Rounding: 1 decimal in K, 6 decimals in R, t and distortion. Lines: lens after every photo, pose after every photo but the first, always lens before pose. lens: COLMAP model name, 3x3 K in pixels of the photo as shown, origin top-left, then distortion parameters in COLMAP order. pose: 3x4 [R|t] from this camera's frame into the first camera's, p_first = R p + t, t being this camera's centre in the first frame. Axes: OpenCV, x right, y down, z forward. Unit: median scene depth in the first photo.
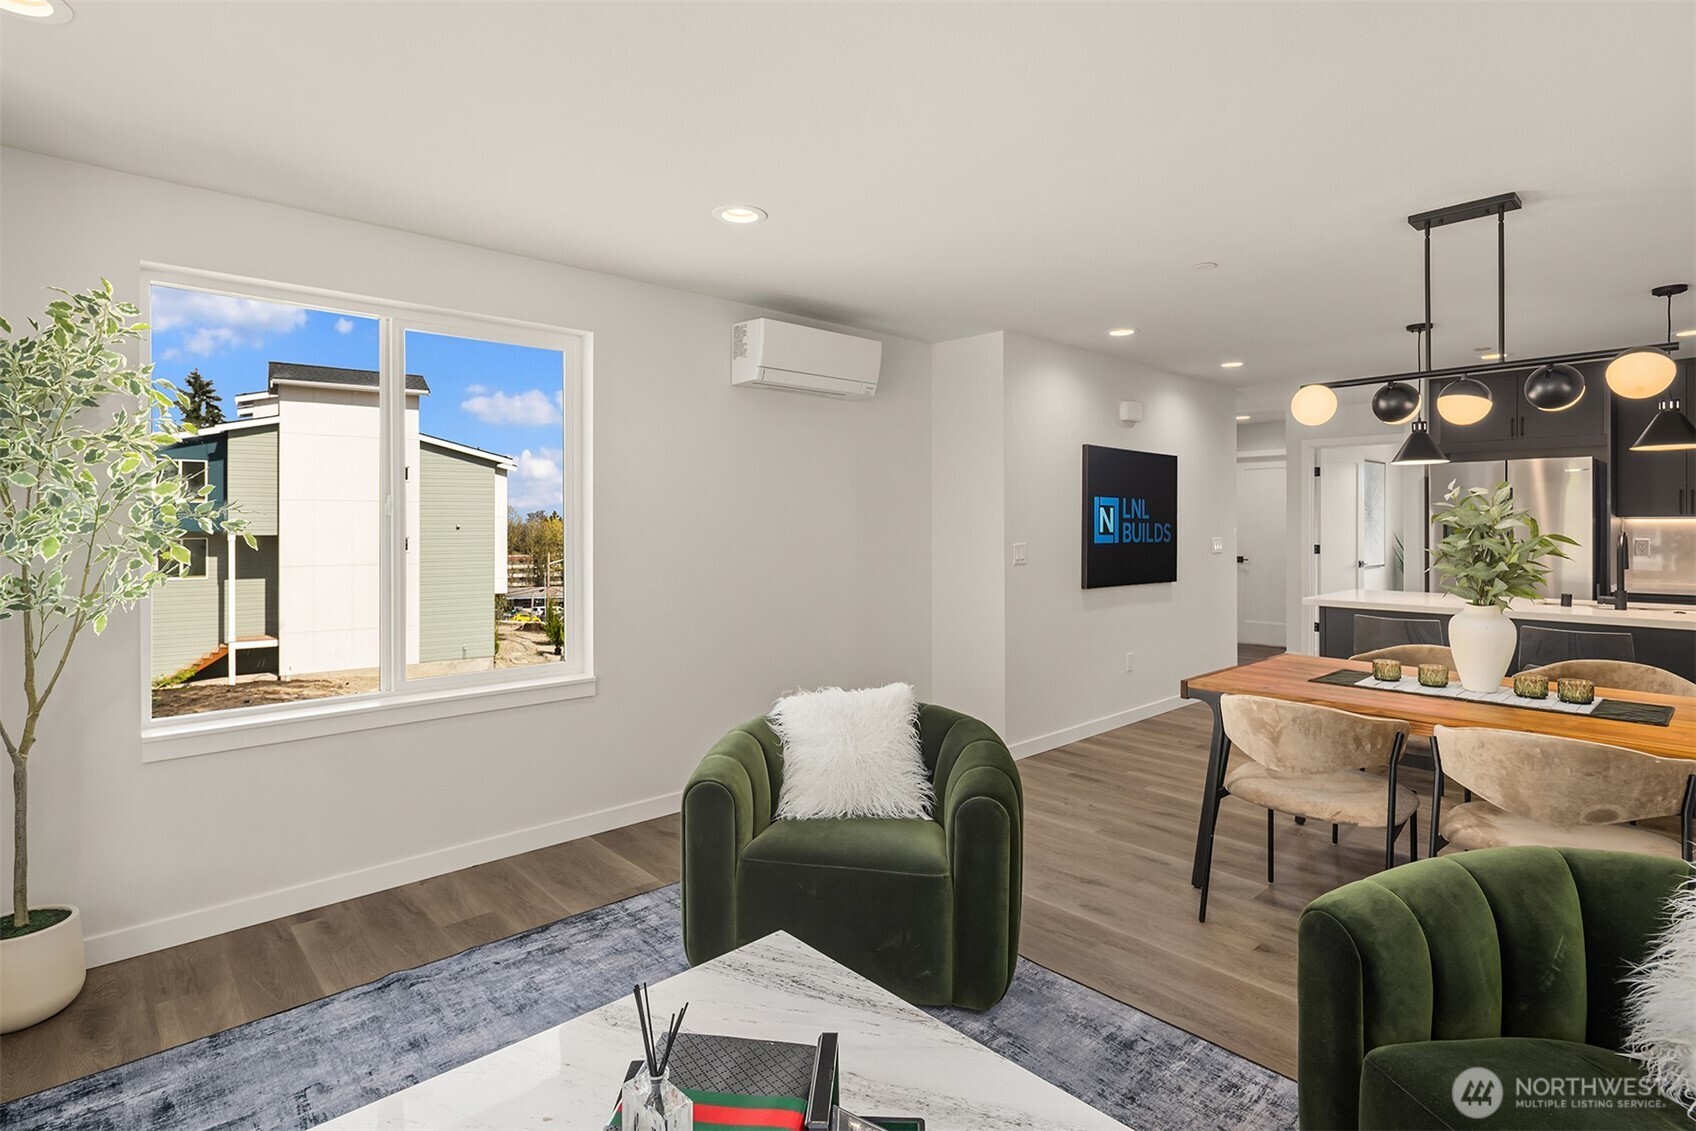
lens RADIAL K [[837.2, 0, 852.2], [0, 837.2, 521.1], [0, 0, 1]] dist [0.001976, -0.003553]
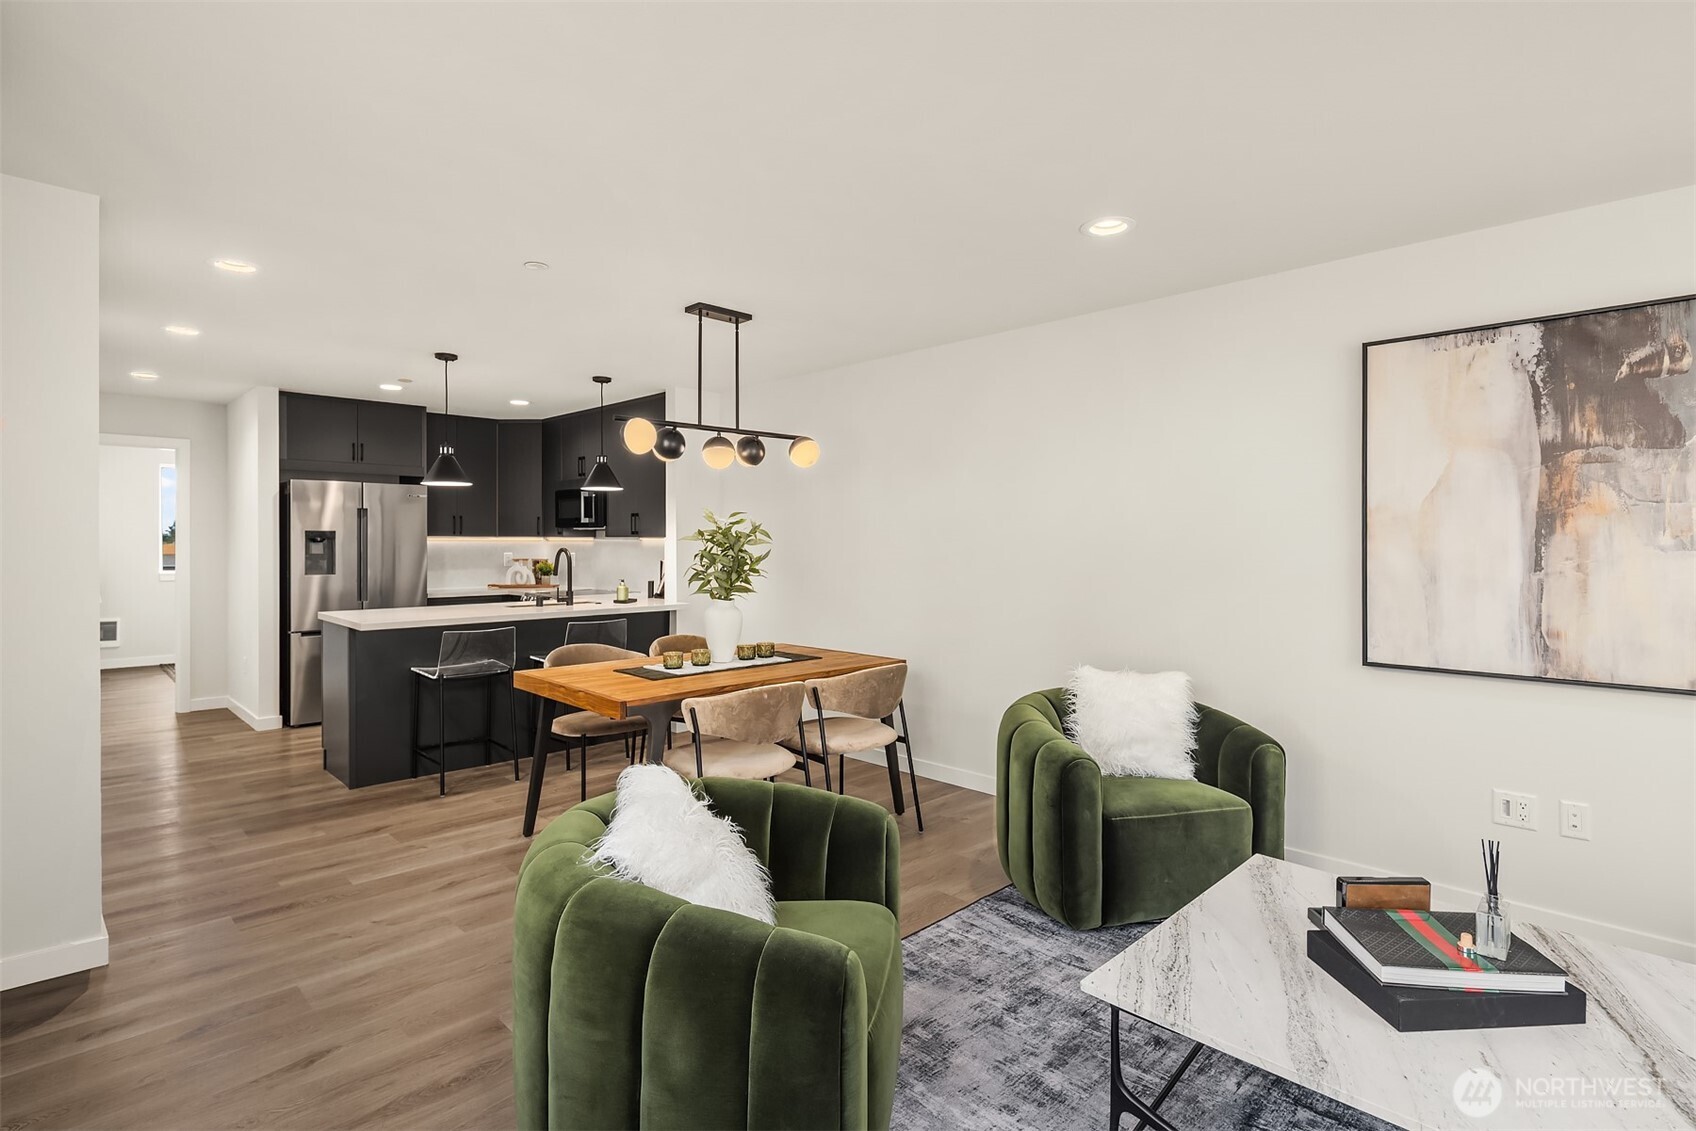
lens RADIAL K [[837.2, 0, 850.9], [0, 837.2, 540.8], [0, 0, 1]] dist [0.001976, -0.003553]
pose [[-0.039450, 0.002590, 0.999218, -0.601653], [-0.003687, 0.999989, -0.002737, 0.003795], [-0.999215, -0.003792, -0.039440, 0.779304]]
